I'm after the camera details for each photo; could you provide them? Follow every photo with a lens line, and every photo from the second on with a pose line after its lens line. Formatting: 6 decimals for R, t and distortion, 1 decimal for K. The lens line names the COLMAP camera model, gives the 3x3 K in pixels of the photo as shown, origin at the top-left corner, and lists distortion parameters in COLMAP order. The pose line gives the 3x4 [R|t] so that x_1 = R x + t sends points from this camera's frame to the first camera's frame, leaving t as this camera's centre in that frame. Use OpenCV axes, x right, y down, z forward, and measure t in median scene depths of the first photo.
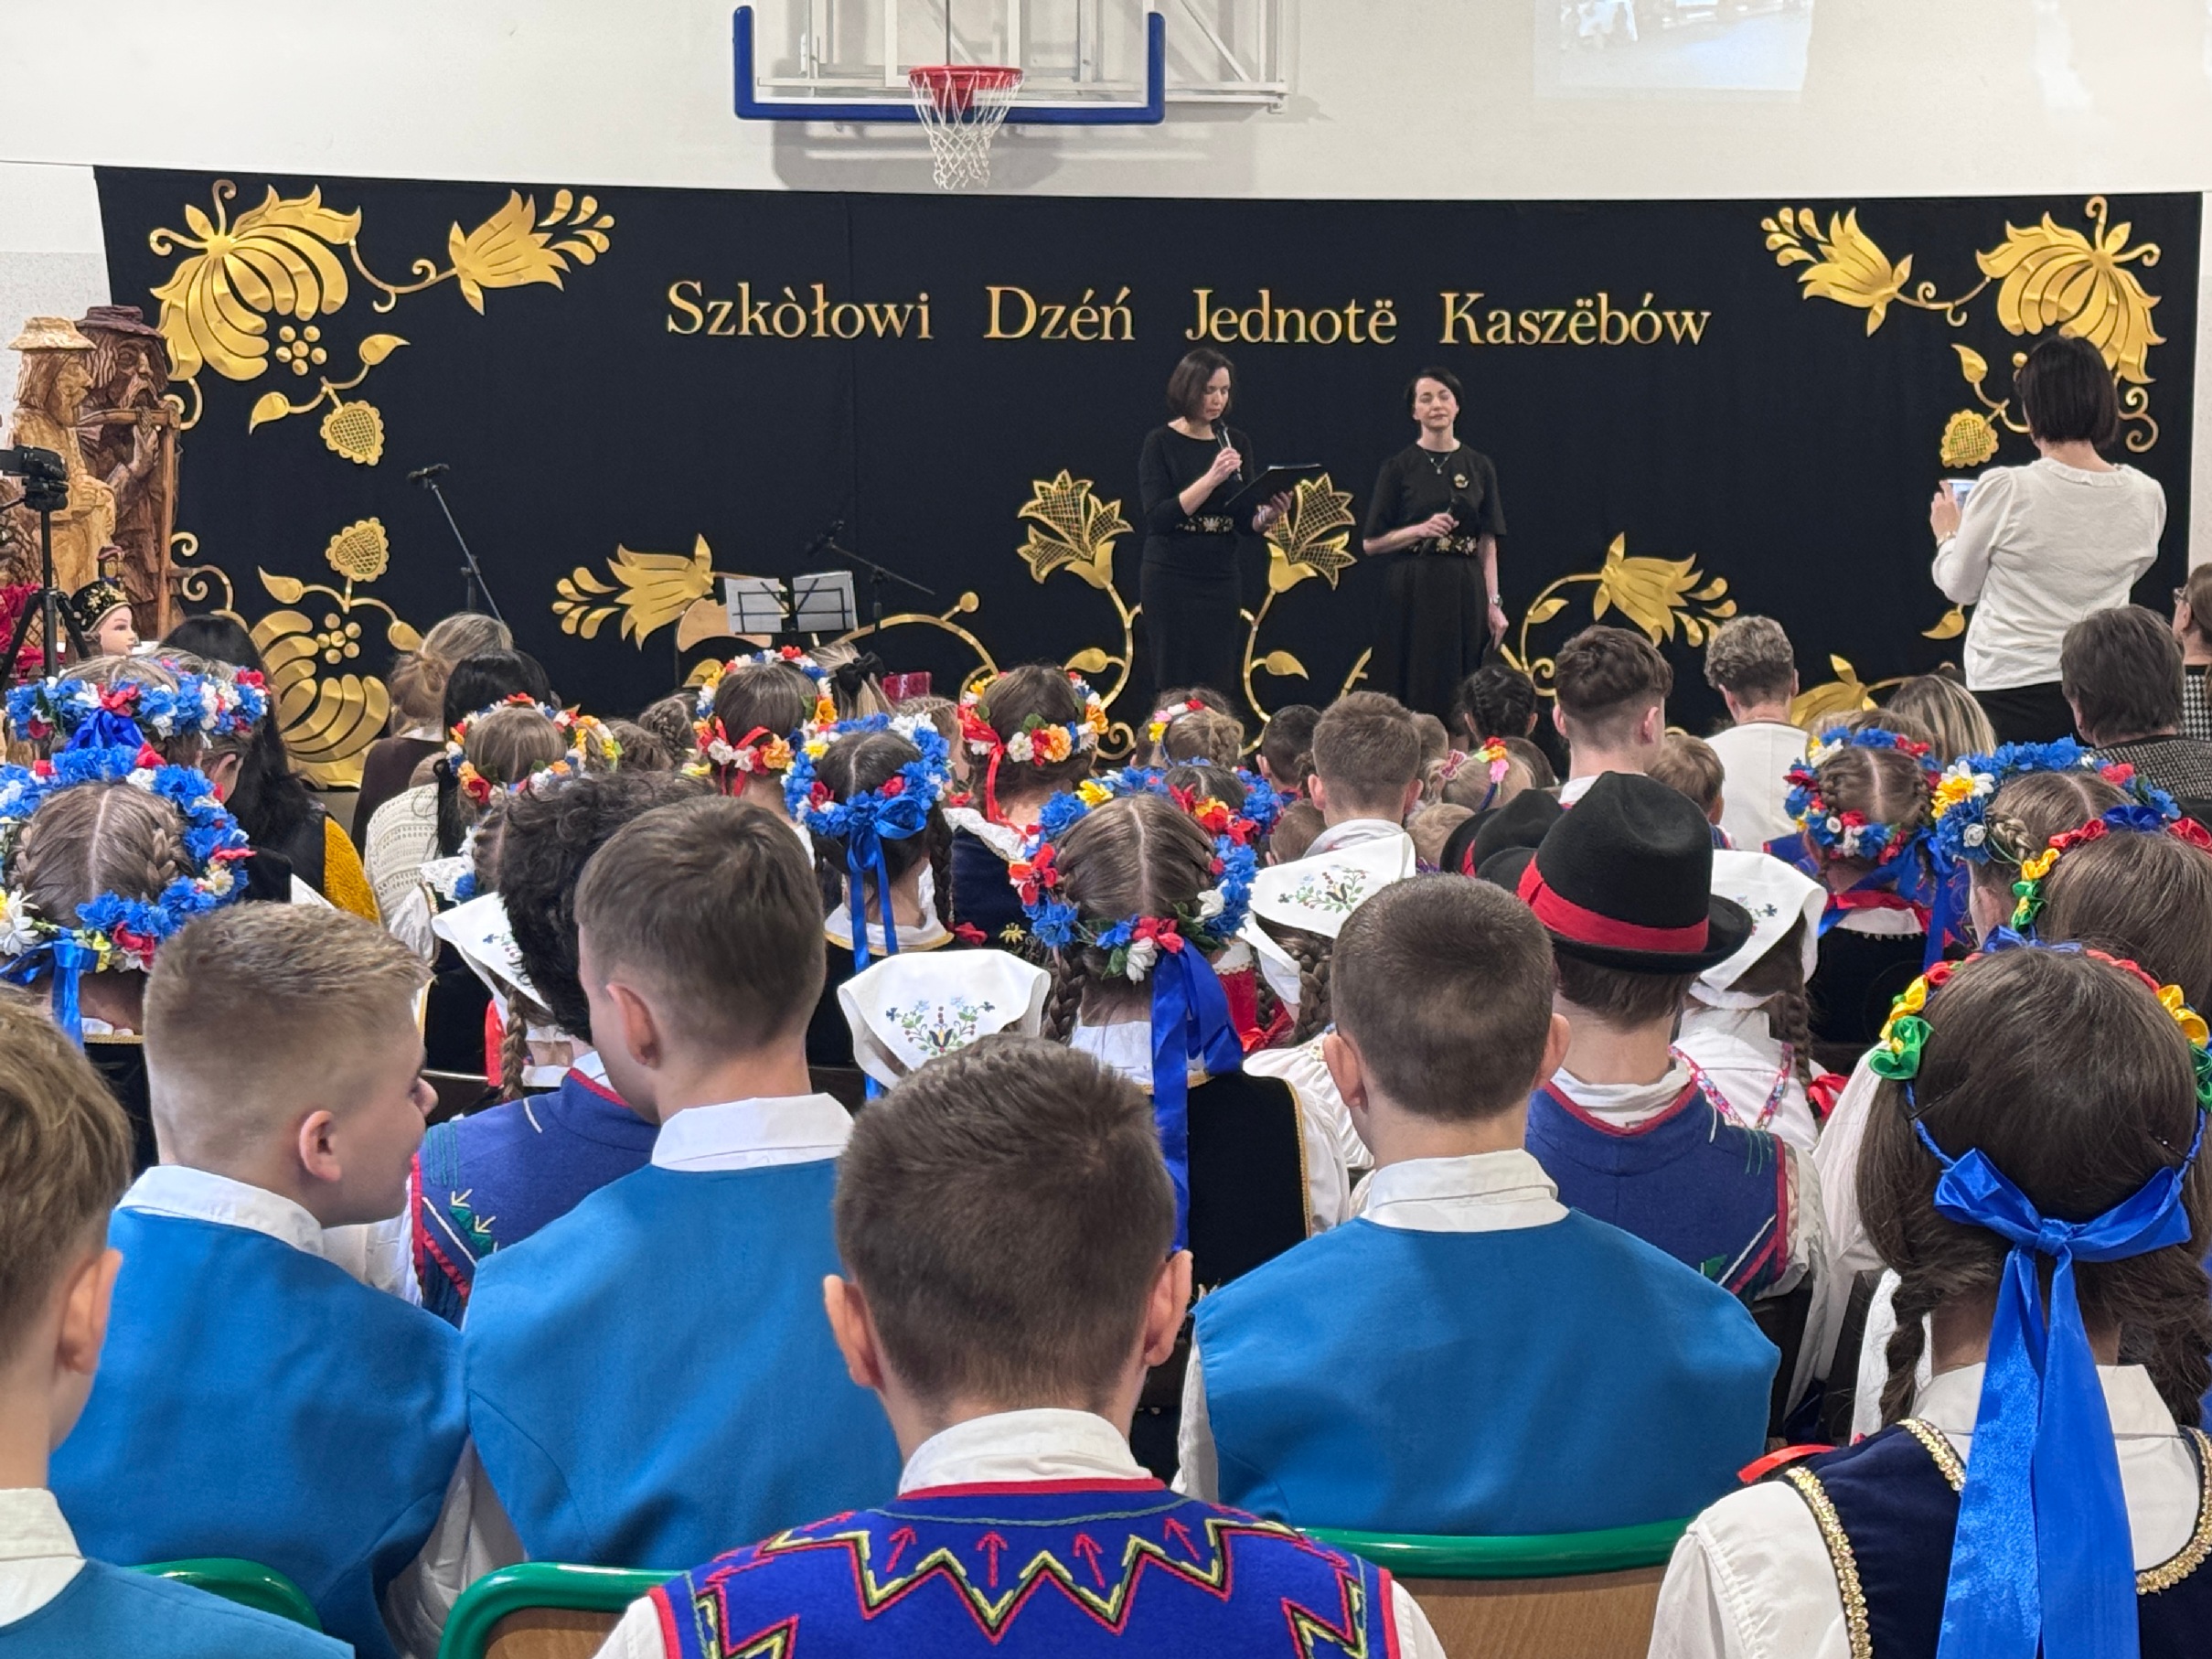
lens RADIAL K [[4469.3, 0, 1207.8], [0, 4469.3, 842.5], [0, 0, 1]] dist [0.109319, 0.000000]
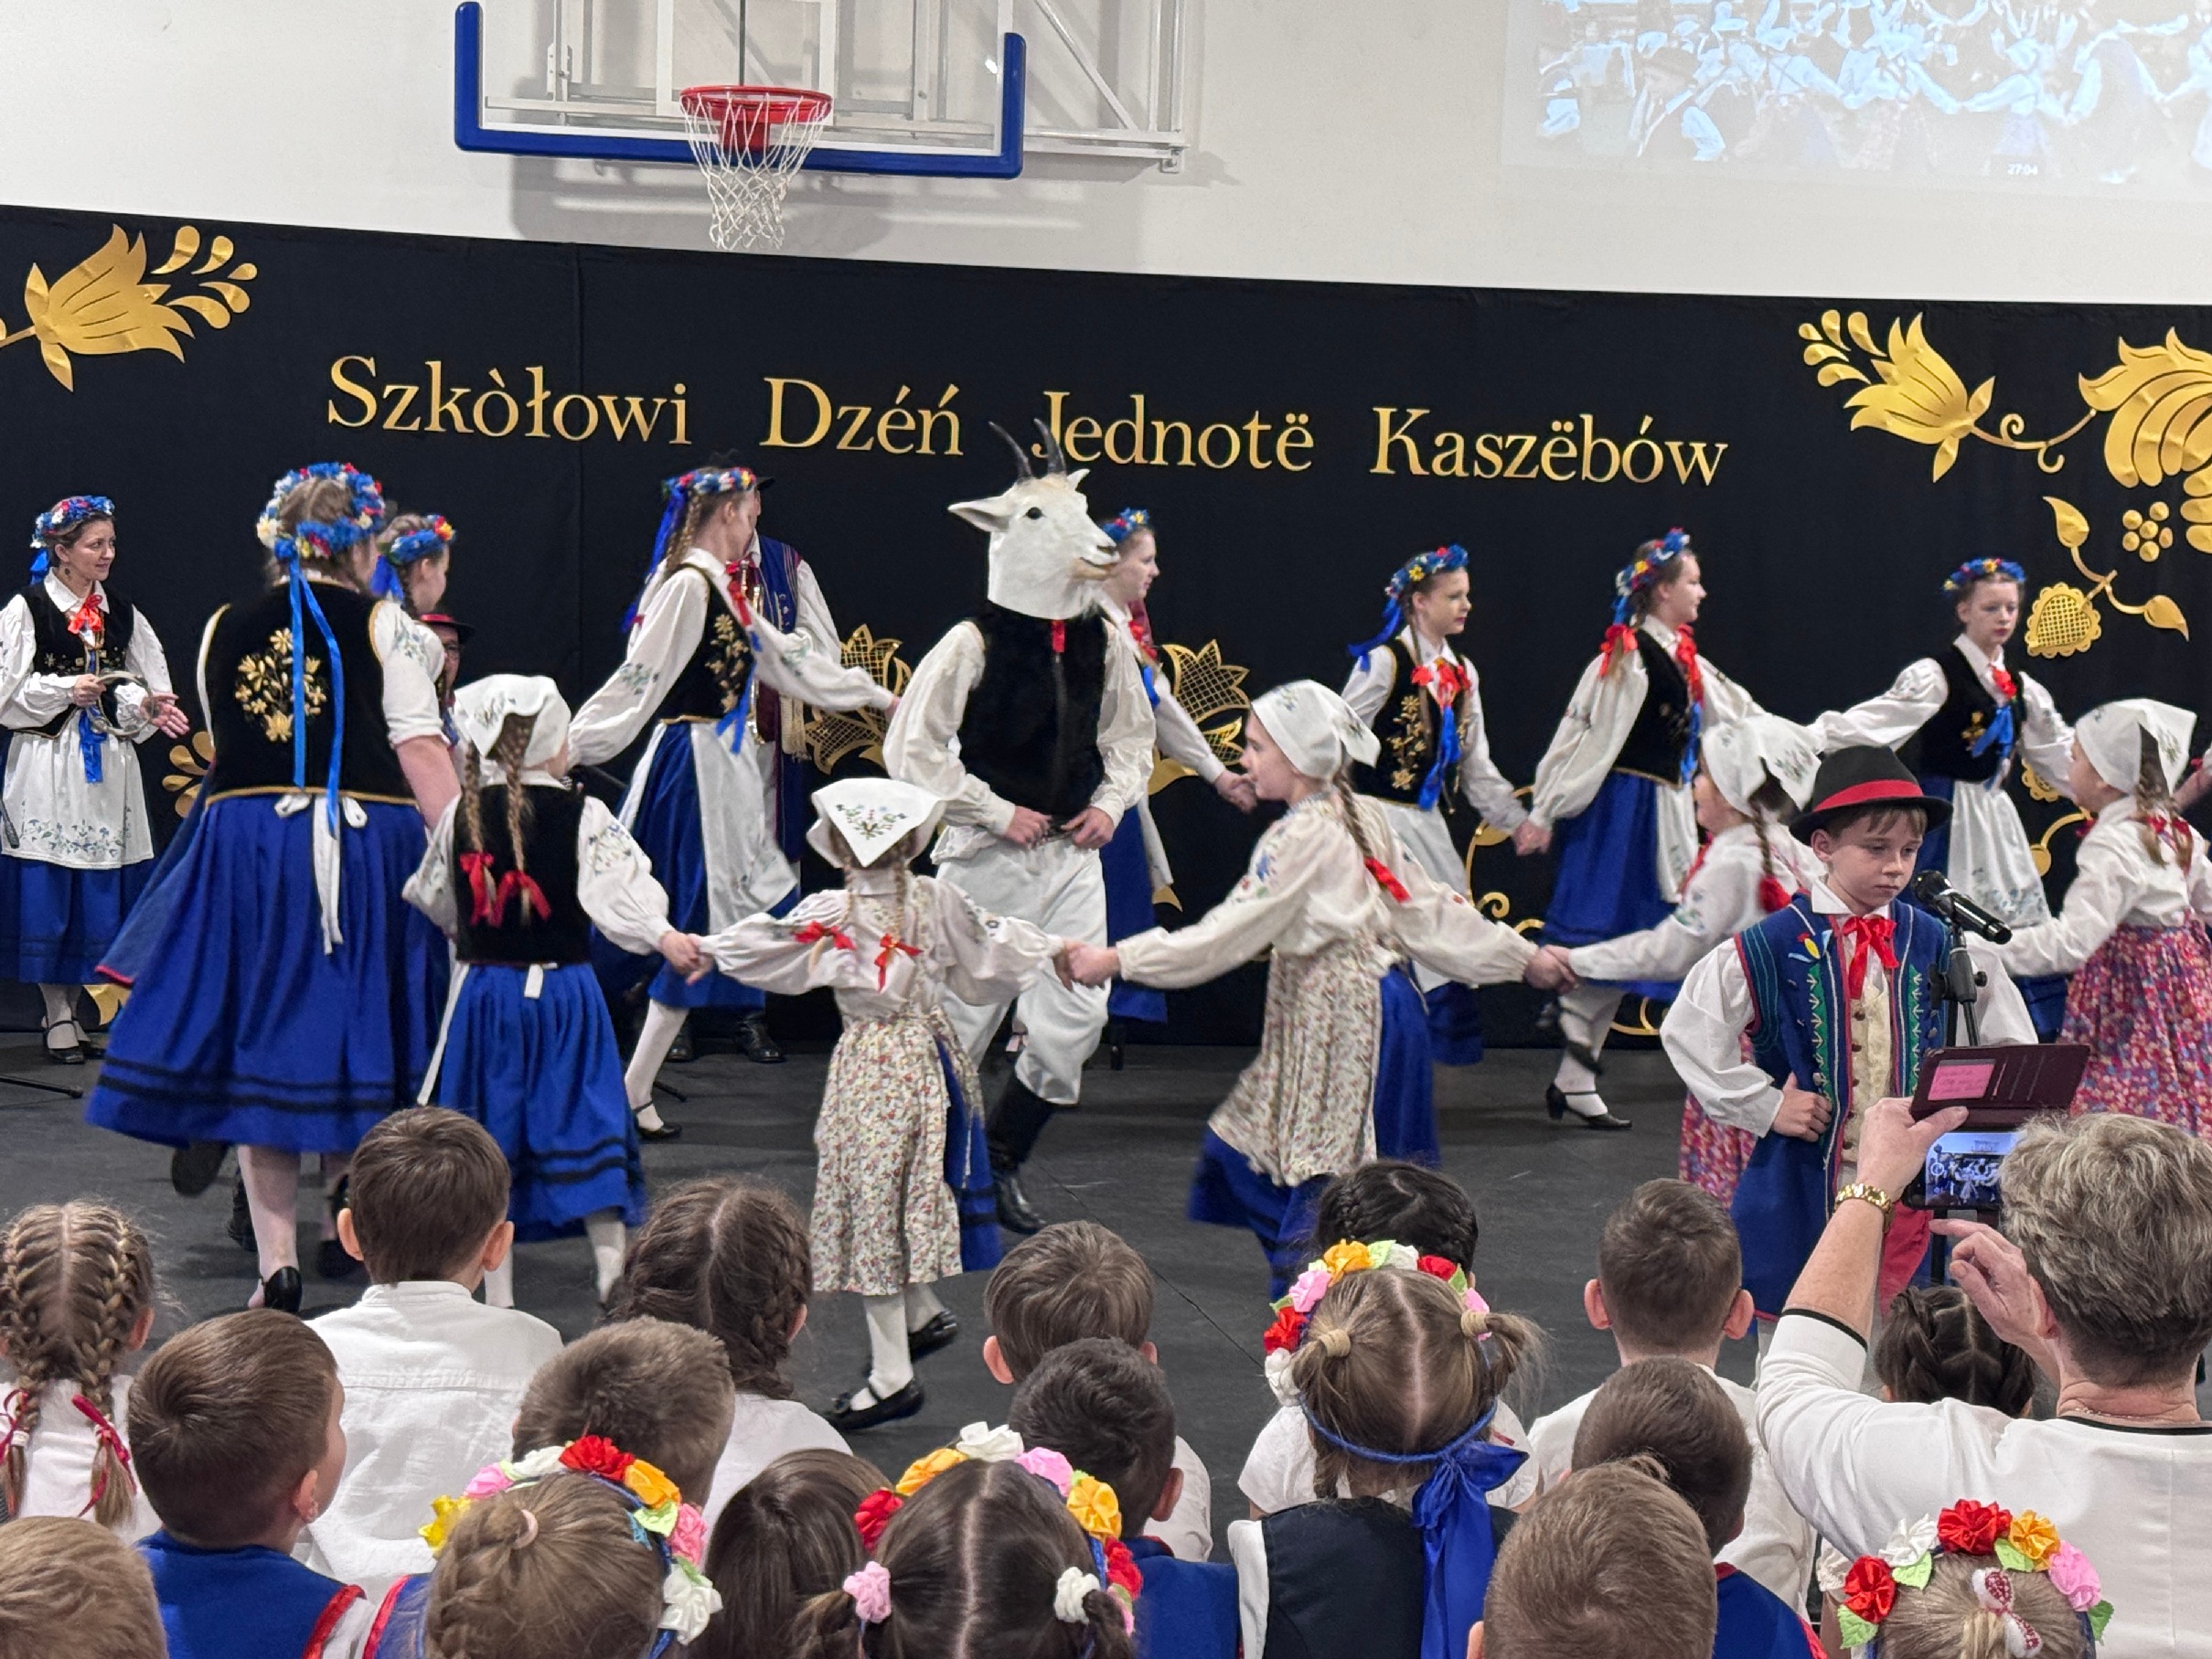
lens RADIAL K [[3981.7, 0, 1146.2], [0, 3981.7, 825.1], [0, 0, 1]] dist [0.105699, 0.000000]
pose [[0.999457, 0.032193, -0.007013, 0.020829], [-0.032357, 0.999173, -0.024613, -0.034602], [0.006215, 0.024826, 0.999672, 0.330515]]
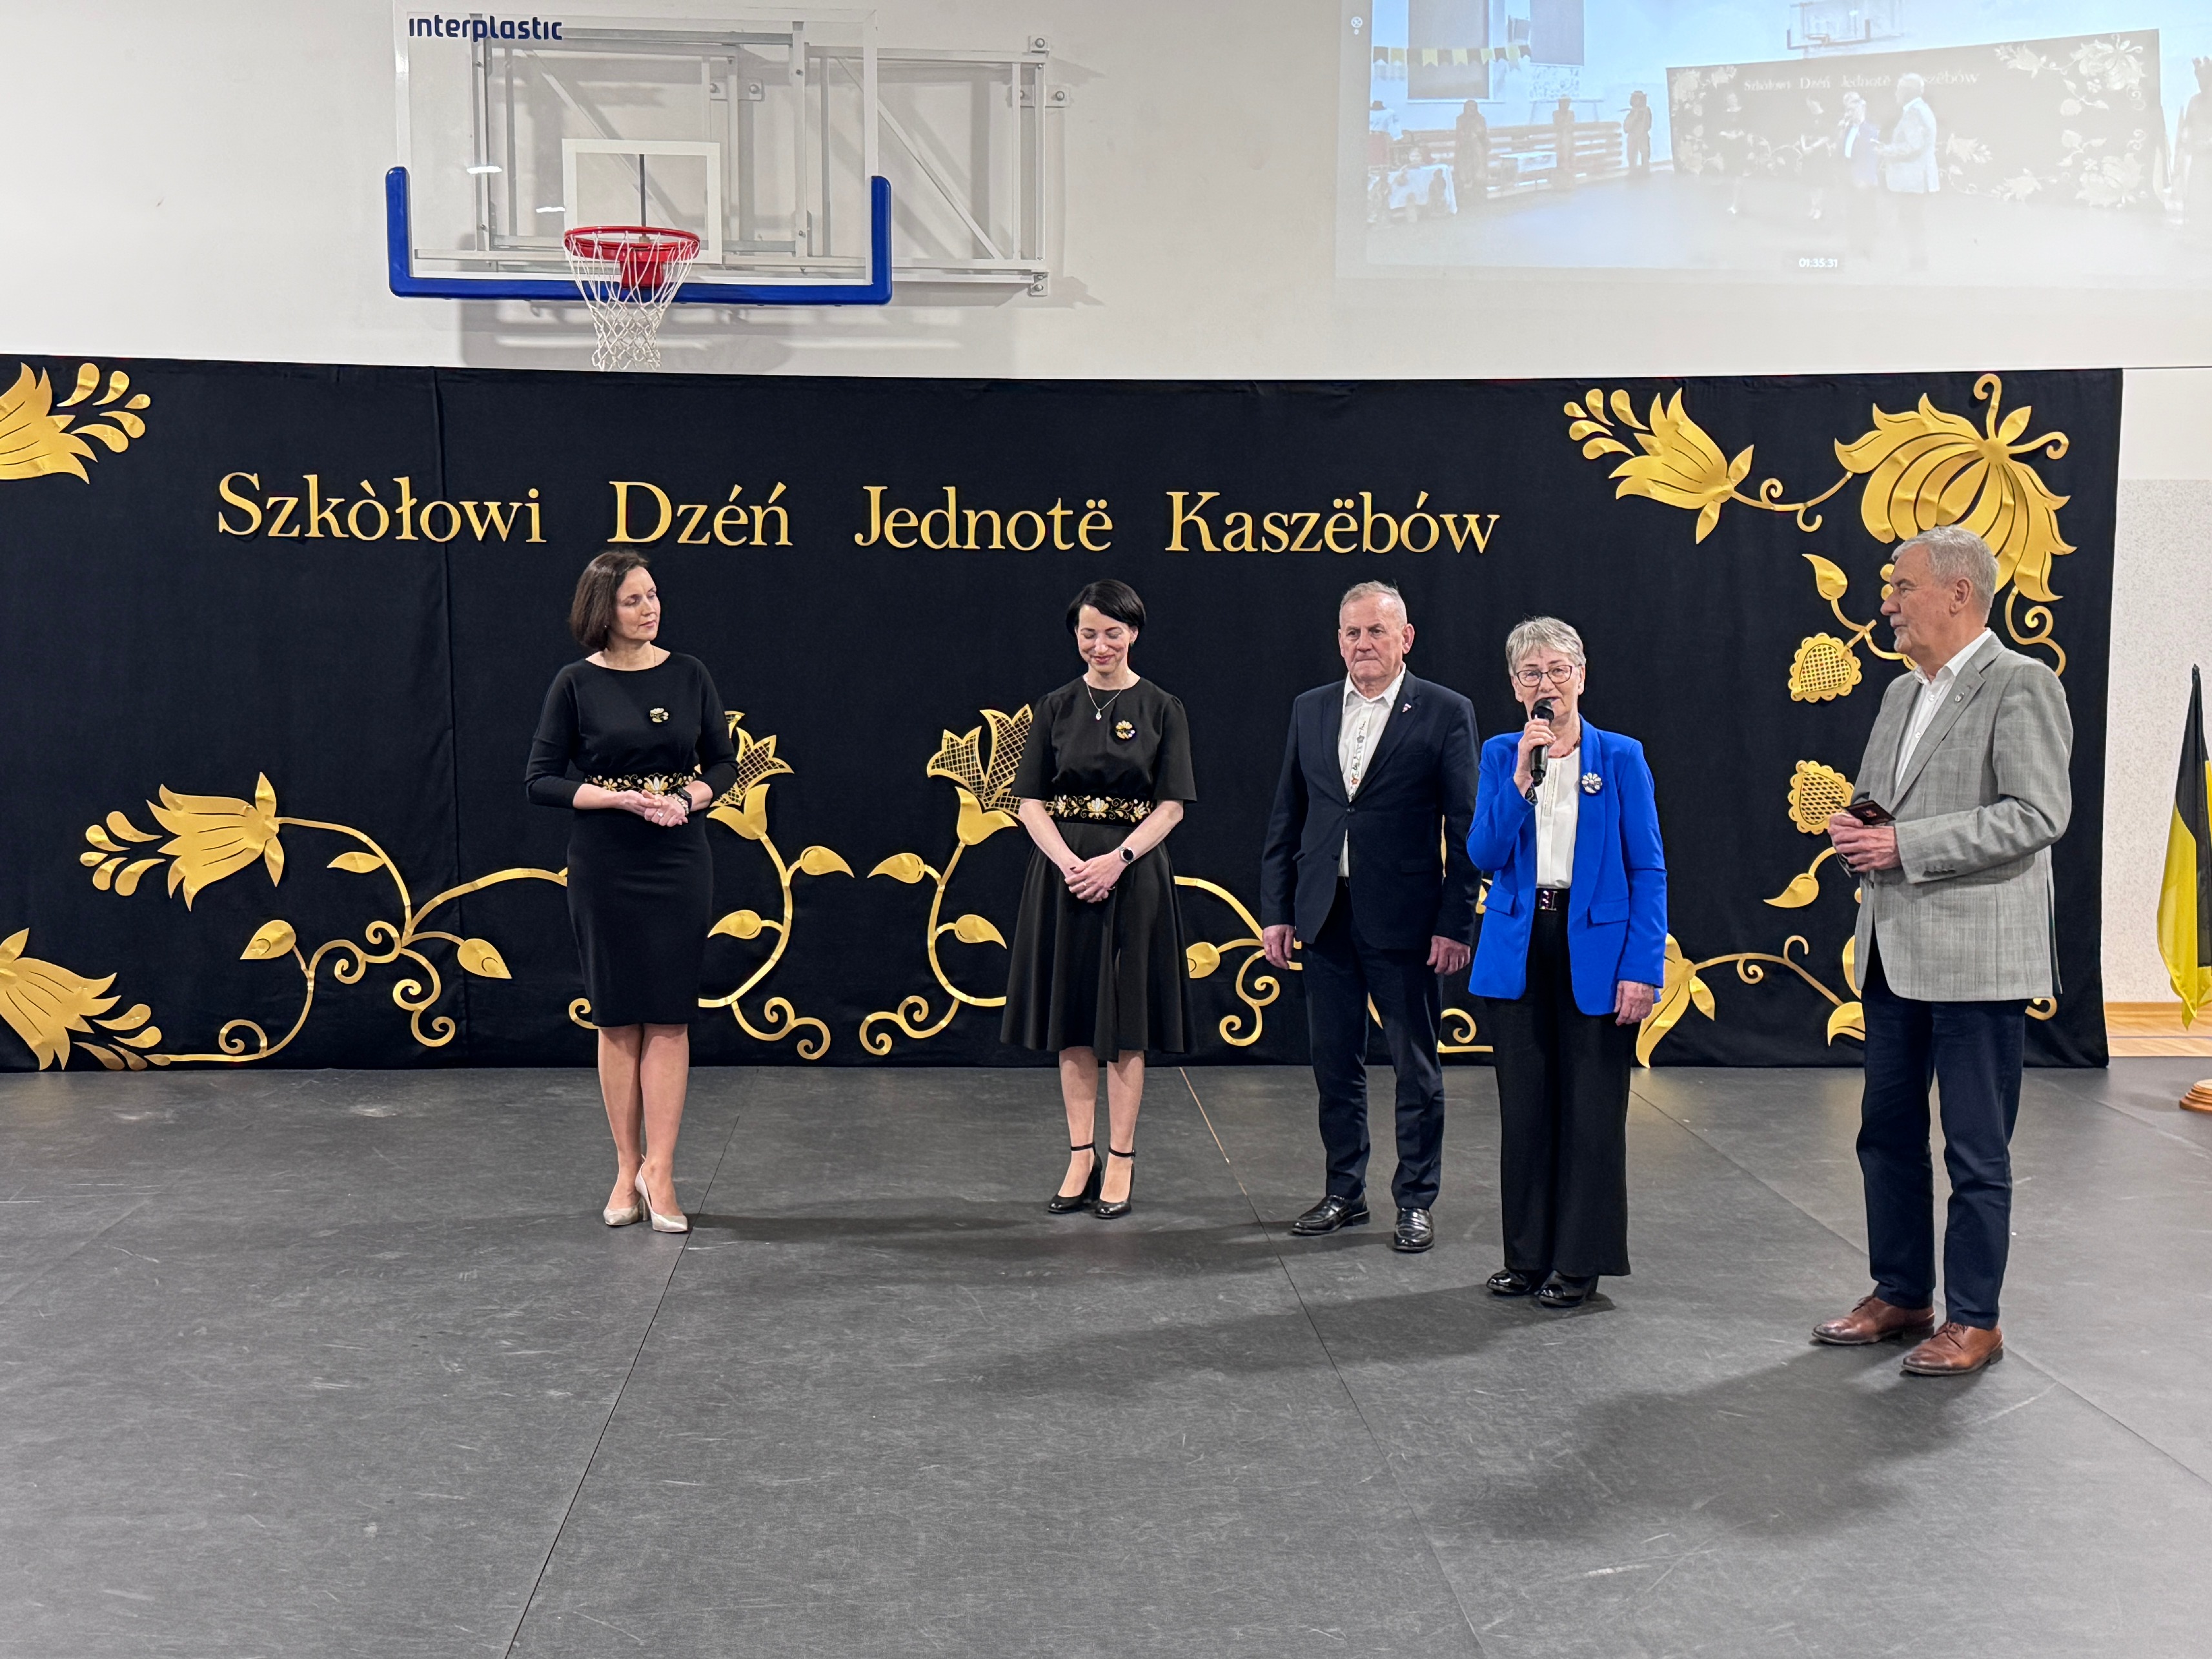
lens RADIAL K [[2673.0, 0, 1121.4], [0, 2673.0, 814.1], [0, 0, 1]] dist [0.099744, 0.000000]
pose [[0.989607, 0.014562, -0.143060, 0.116602], [-0.017727, 0.999625, -0.020874, -0.051990], [0.142703, 0.023193, 0.989494, 0.507125]]
